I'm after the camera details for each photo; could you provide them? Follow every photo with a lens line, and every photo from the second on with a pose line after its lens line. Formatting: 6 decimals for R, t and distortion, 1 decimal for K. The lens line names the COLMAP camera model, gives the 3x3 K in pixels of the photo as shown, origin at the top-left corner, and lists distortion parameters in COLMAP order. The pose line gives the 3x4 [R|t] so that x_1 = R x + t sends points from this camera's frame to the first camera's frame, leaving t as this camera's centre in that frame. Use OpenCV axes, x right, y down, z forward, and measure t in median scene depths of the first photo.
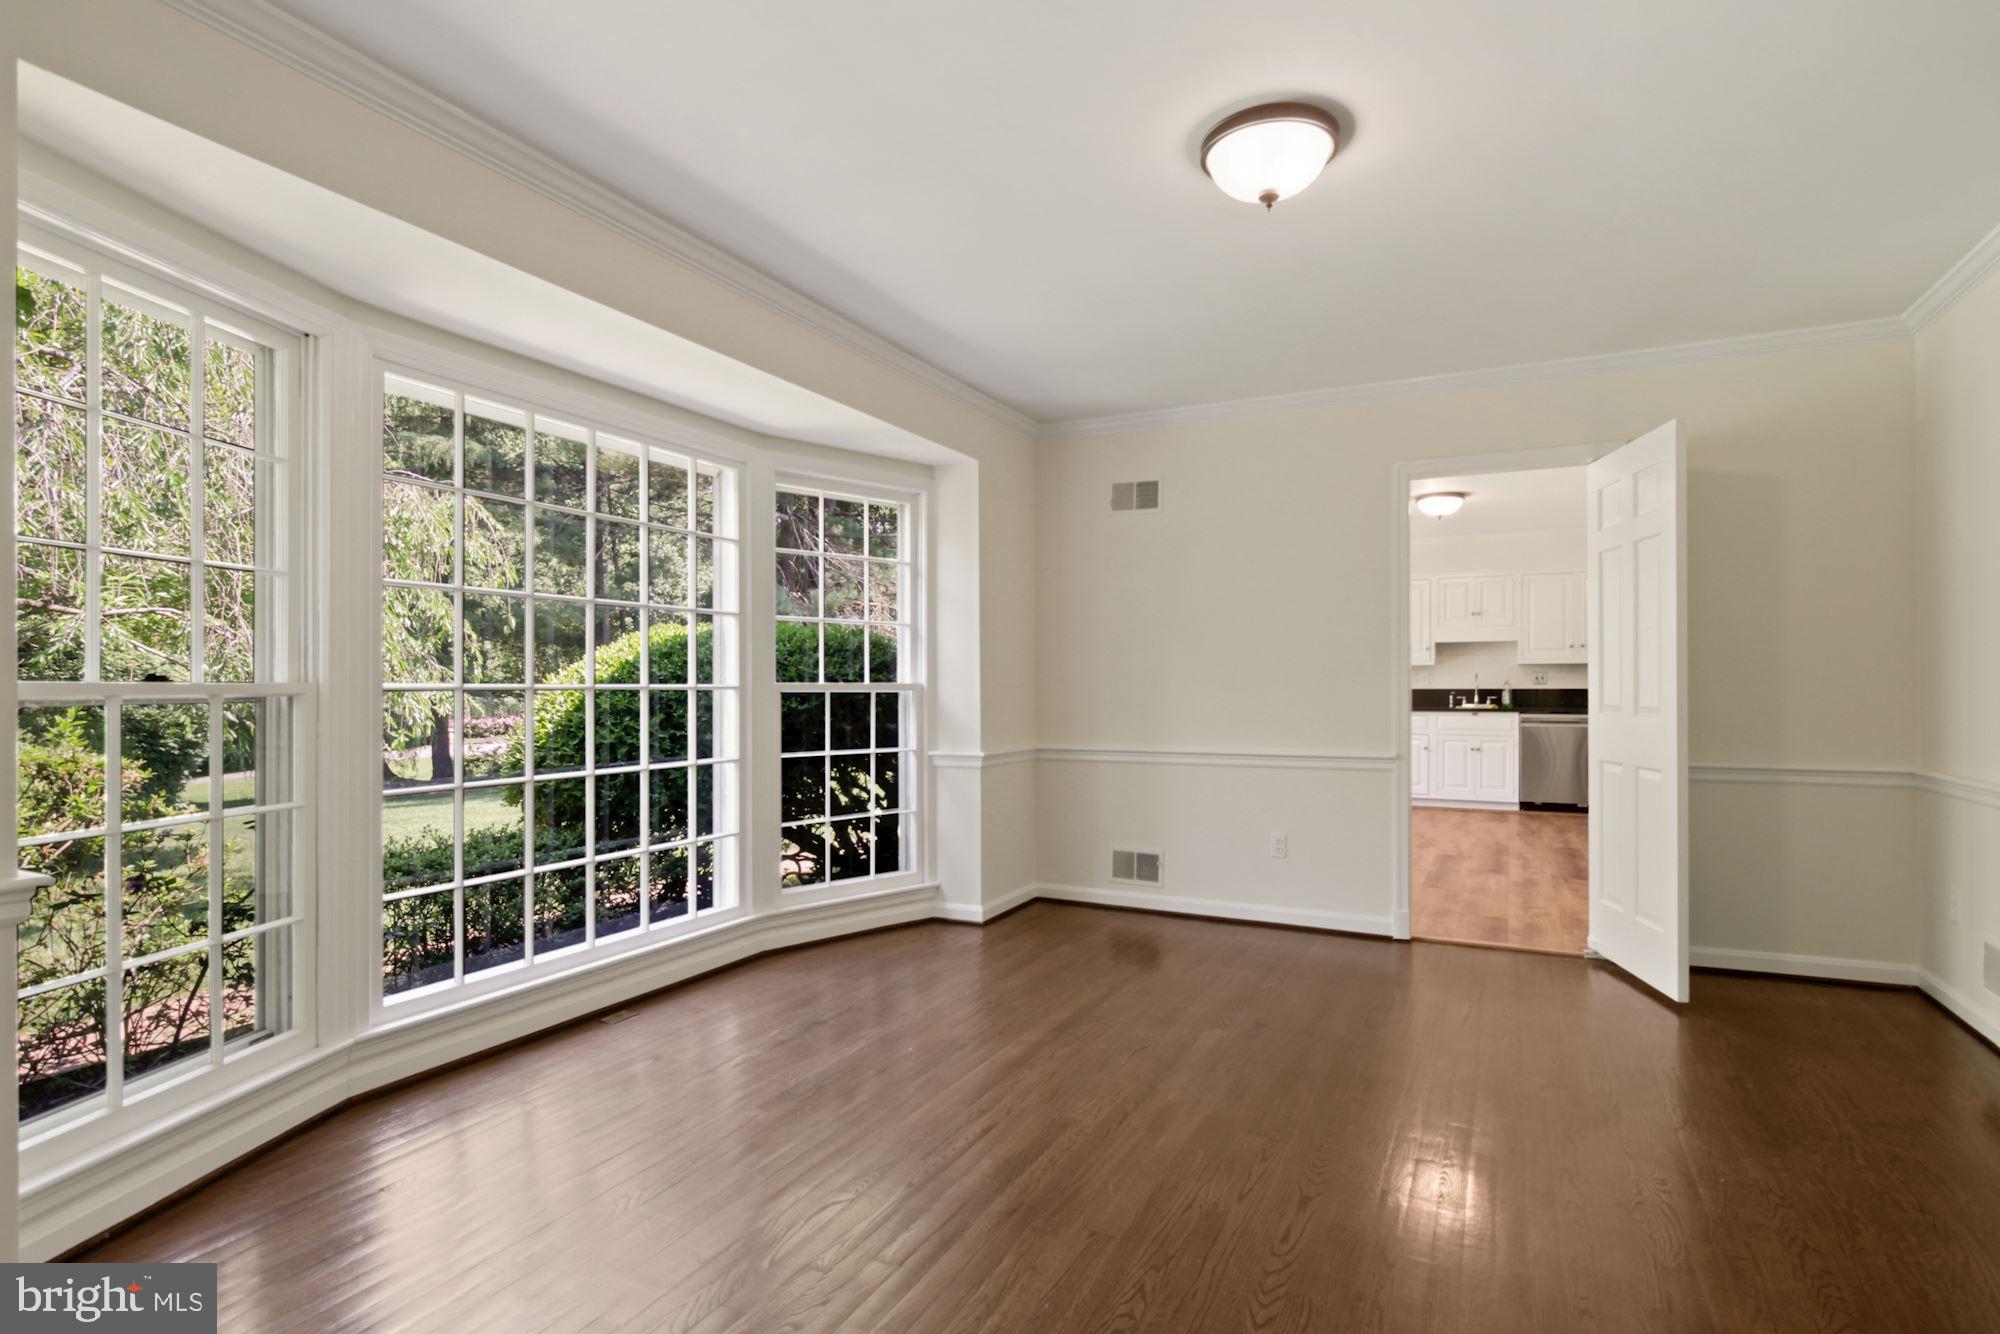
lens RADIAL K [[1010.8, 0, 1000.0], [0, 1010.8, 667.0], [0, 0, 1]] dist [-0.000569, 0.000134]
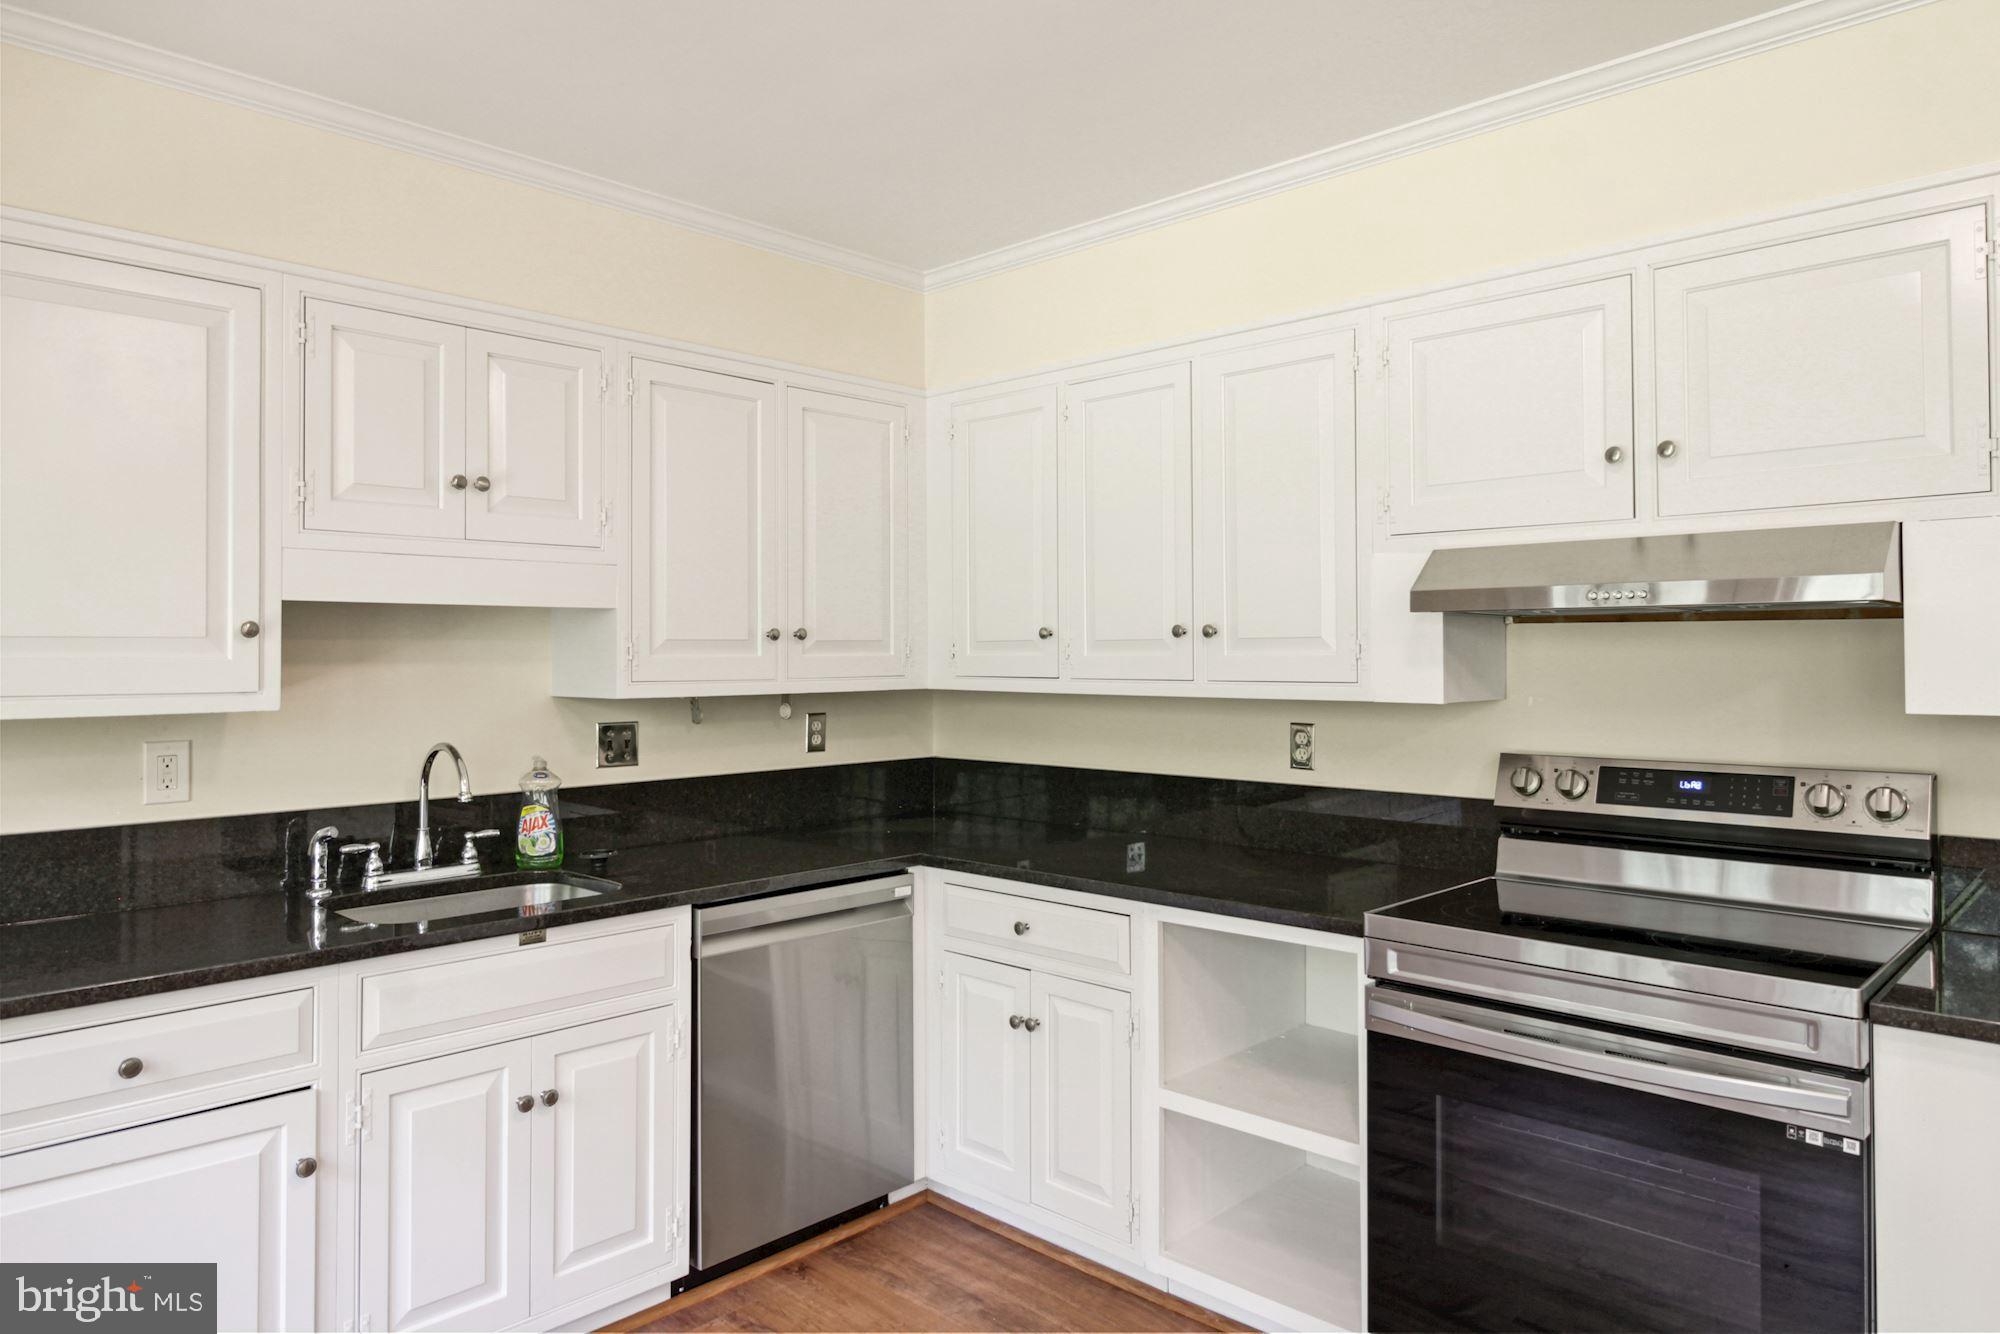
lens RADIAL K [[1271.8, 0, 1000.0], [0, 1271.8, 667.0], [0, 0, 1]] dist [-0.000418, -0.000335]
pose [[0.296486, -0.012144, 0.954960, 0.242764], [-0.015035, 0.999736, 0.017381, -0.018740], [-0.954919, -0.019511, 0.296225, 0.834167]]
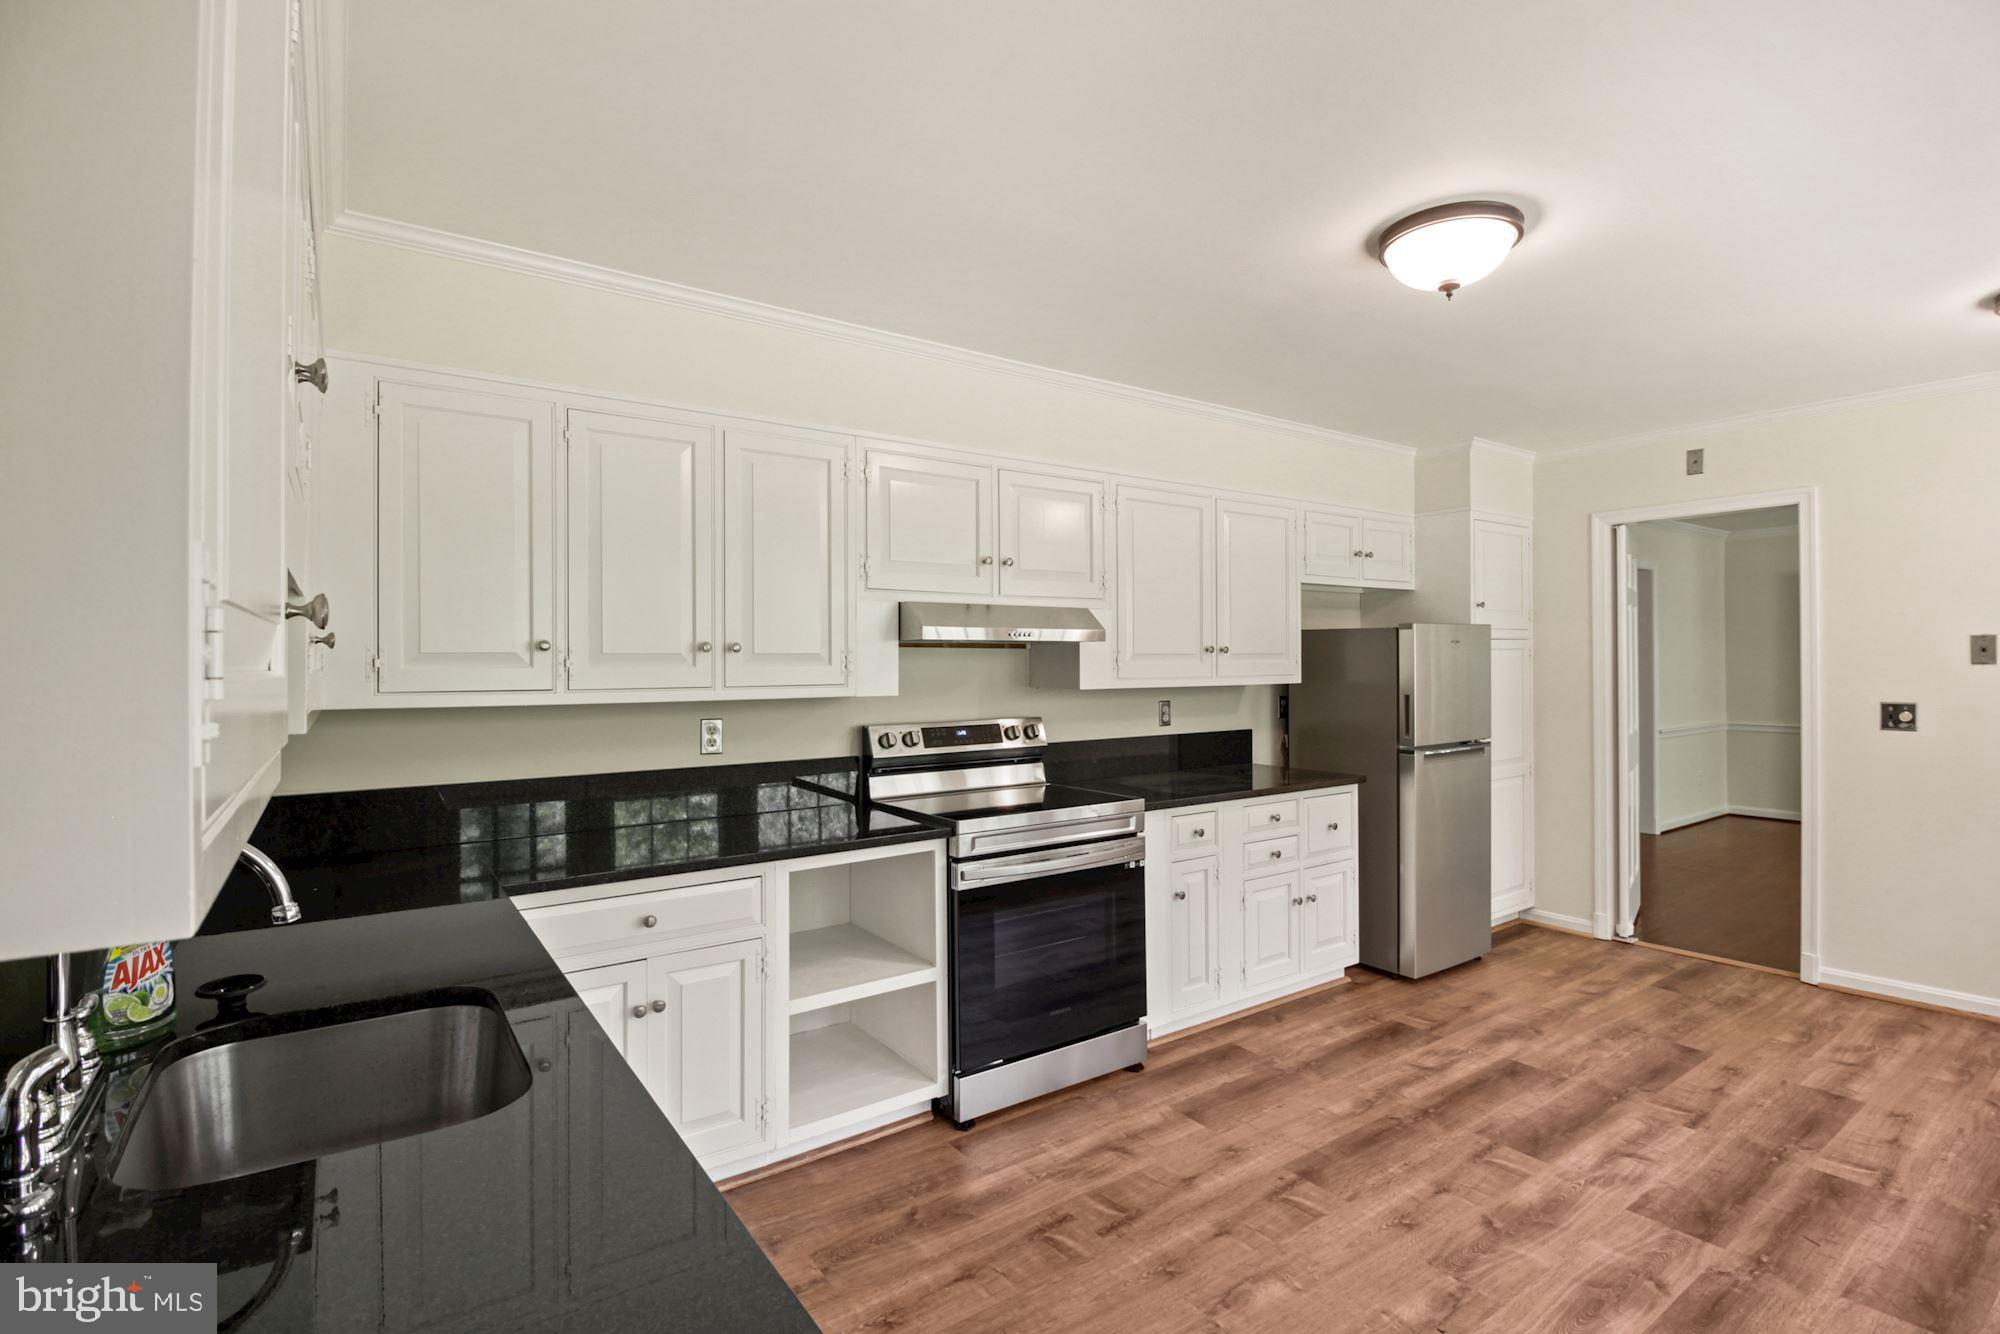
lens RADIAL K [[945.9, 0, 1041.0], [0, 945.9, 668.6], [0, 0, 1]] dist [-0.000471, 0.000211]
pose [[-0.890577, 0.002253, 0.454826, 0.344805], [-0.003461, 0.999925, -0.011731, -0.012678], [-0.454819, -0.012022, -0.890503, 1.123480]]
